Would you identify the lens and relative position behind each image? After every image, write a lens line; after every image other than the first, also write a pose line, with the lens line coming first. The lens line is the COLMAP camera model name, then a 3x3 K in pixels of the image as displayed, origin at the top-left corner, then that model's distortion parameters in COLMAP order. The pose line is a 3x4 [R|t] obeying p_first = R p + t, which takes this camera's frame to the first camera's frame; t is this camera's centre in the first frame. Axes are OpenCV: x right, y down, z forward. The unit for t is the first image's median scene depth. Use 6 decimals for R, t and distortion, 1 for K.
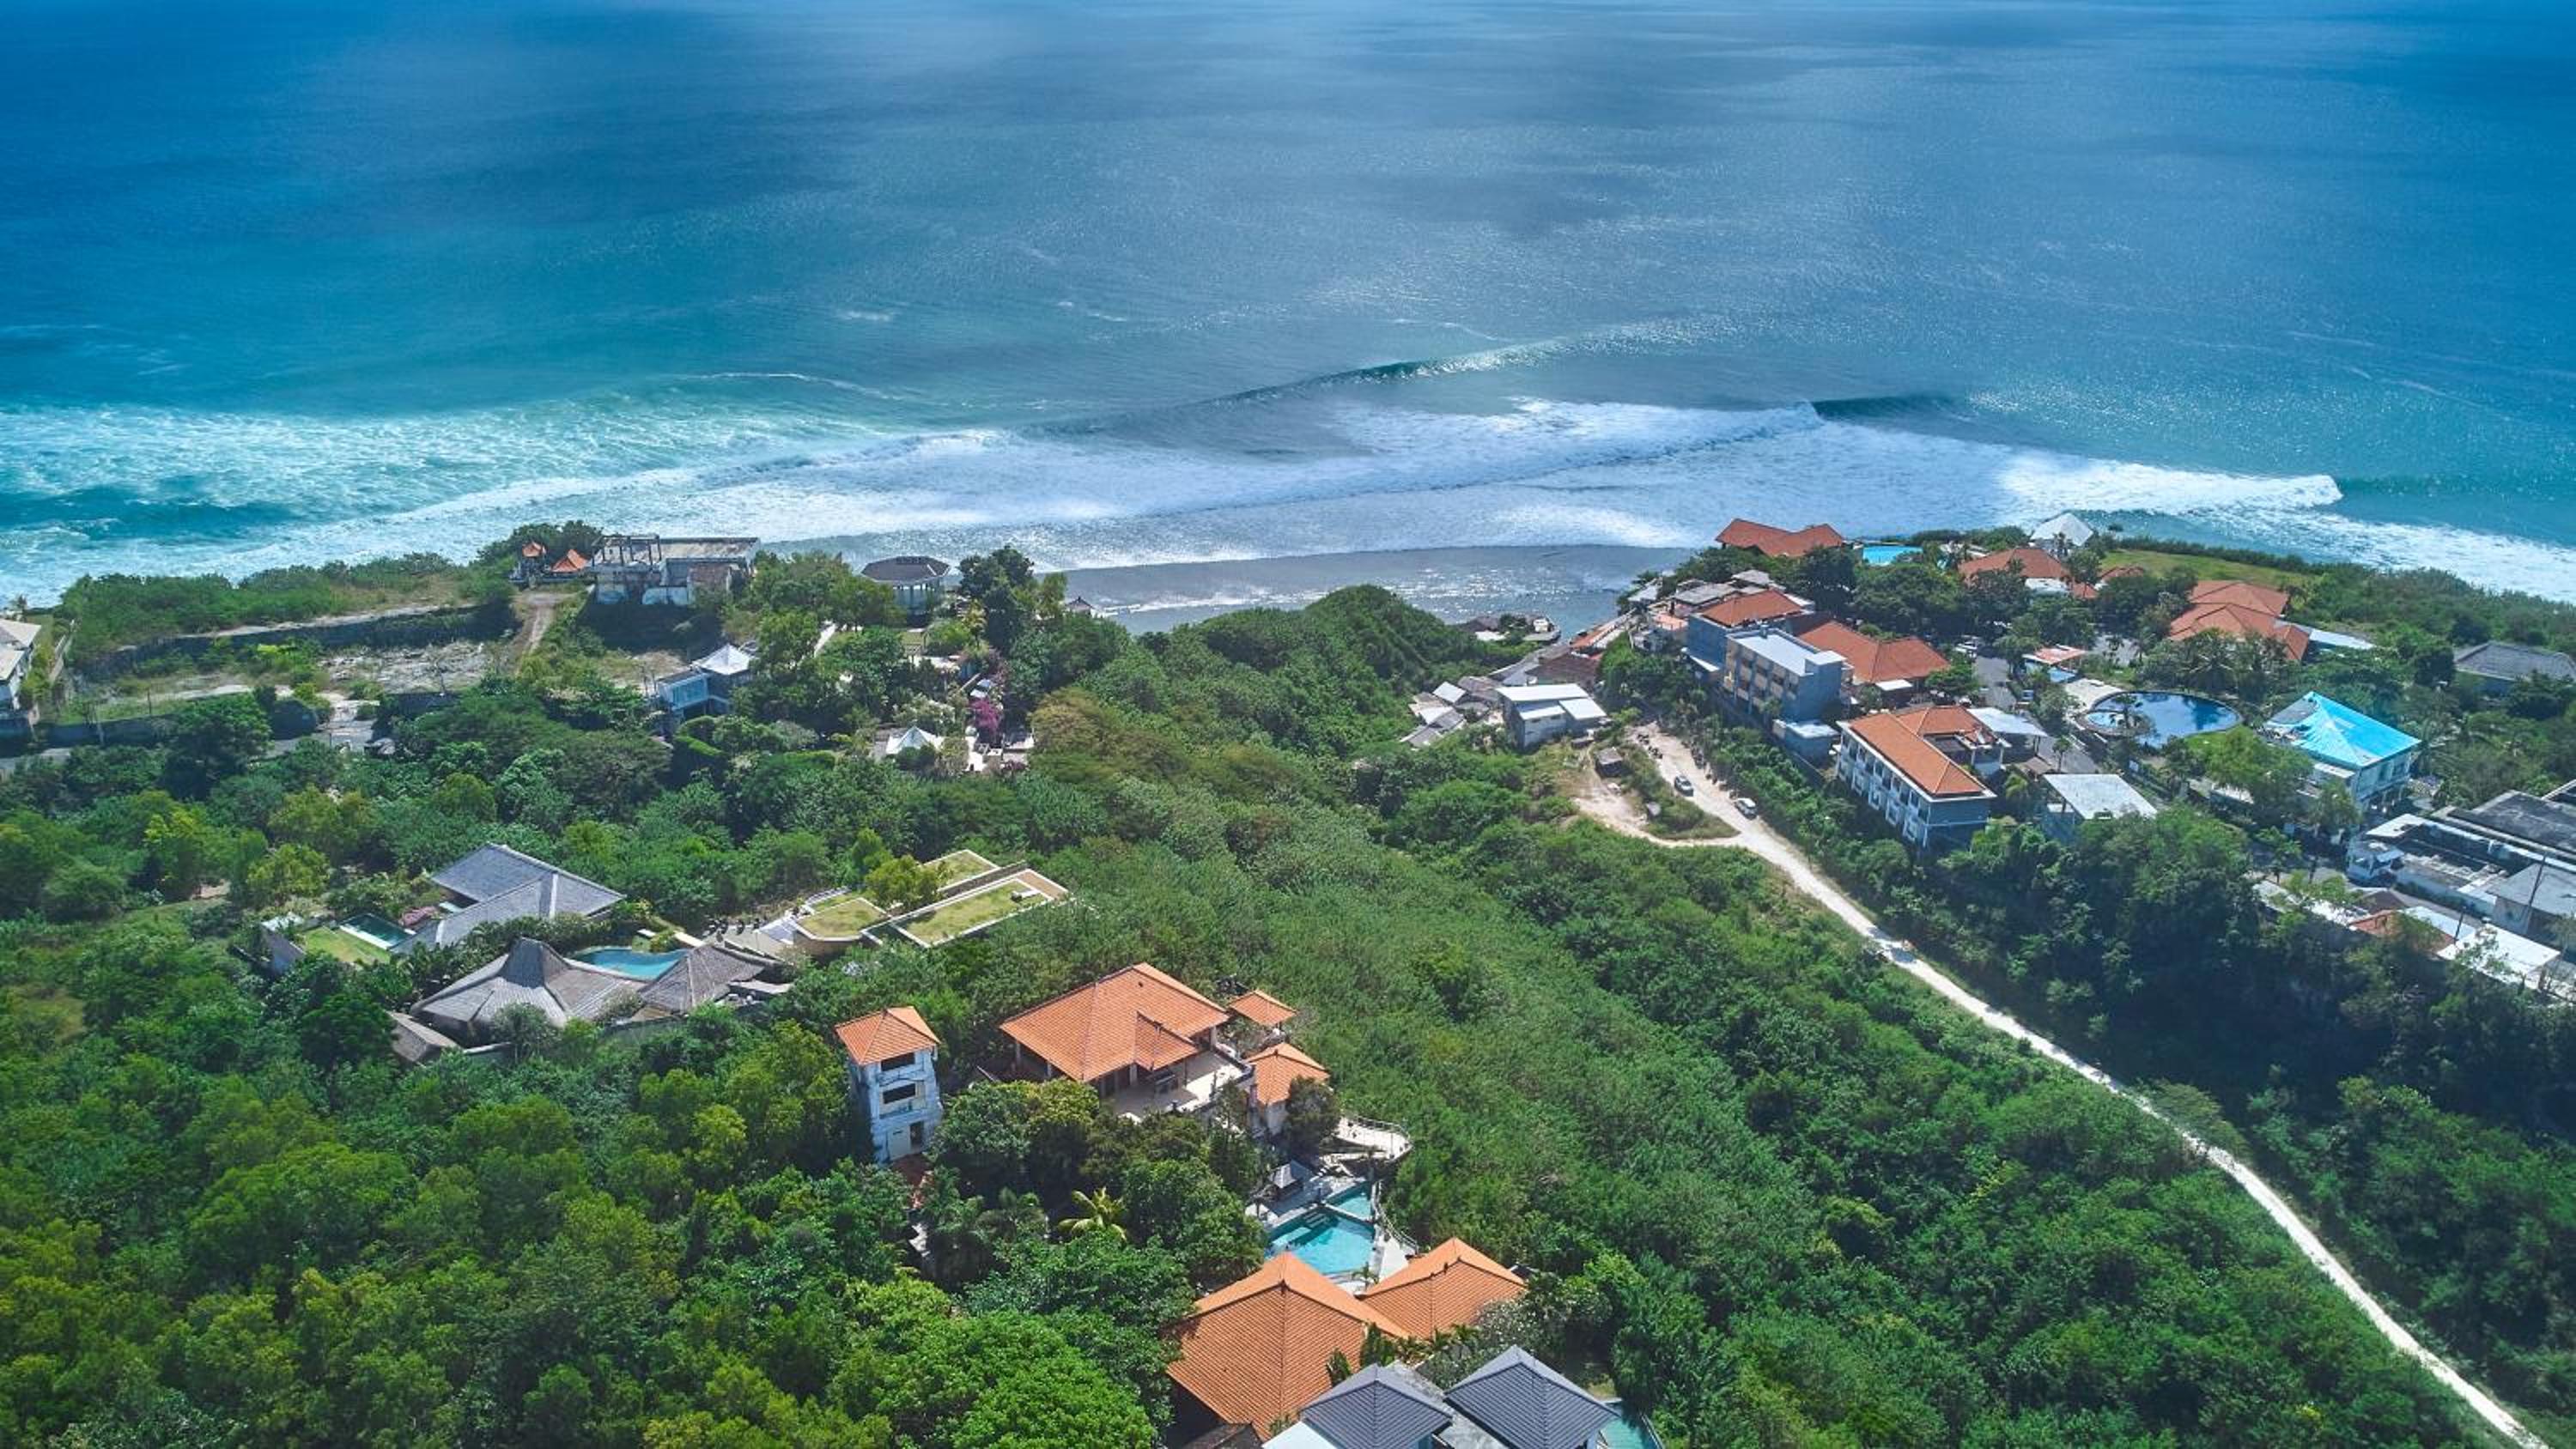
lens RADIAL K [[1909.9, 0, 1288.0], [0, 1909.9, 724.5], [0, 0, 1]] dist [0.040140, -0.000876]
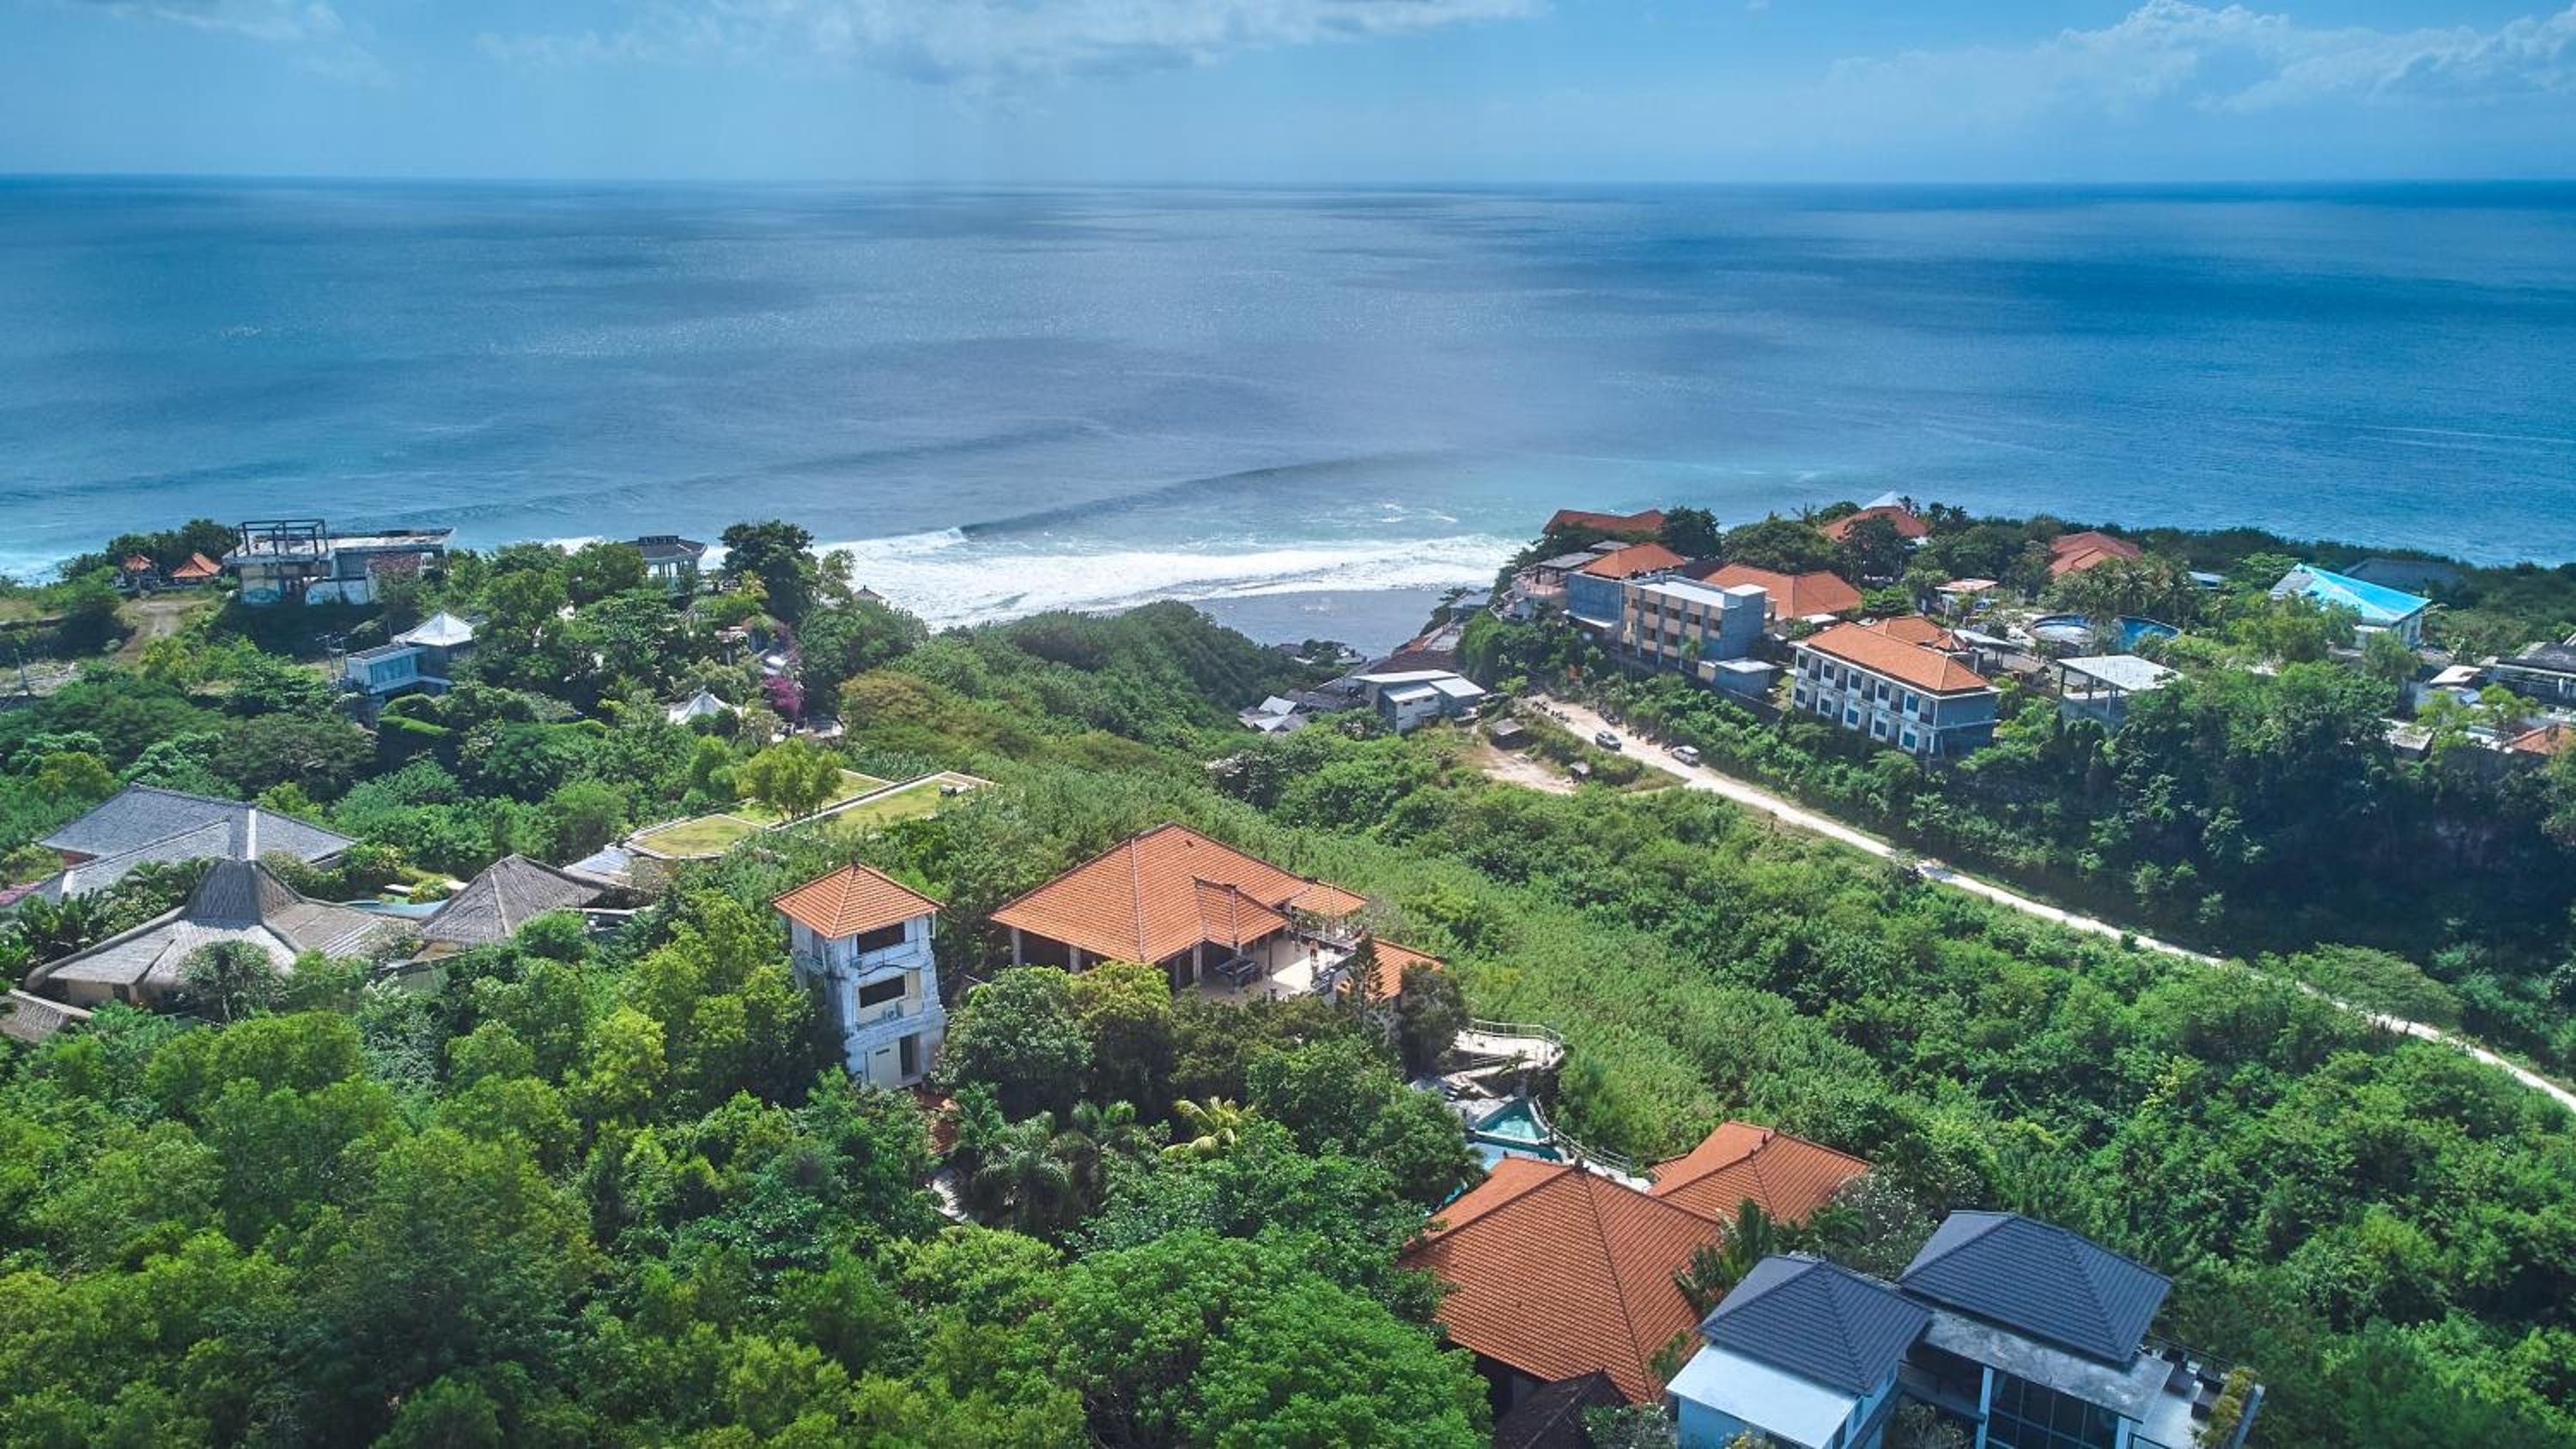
lens RADIAL K [[1924.0, 0, 1288.0], [0, 1924.0, 724.5], [0, 0, 1]] dist [0.011030, 0.086938]
pose [[0.981873, -0.057370, 0.180649, -0.111580], [0.073503, 0.993758, -0.083917, 0.103693], [-0.174707, 0.095674, 0.979961, 0.200303]]
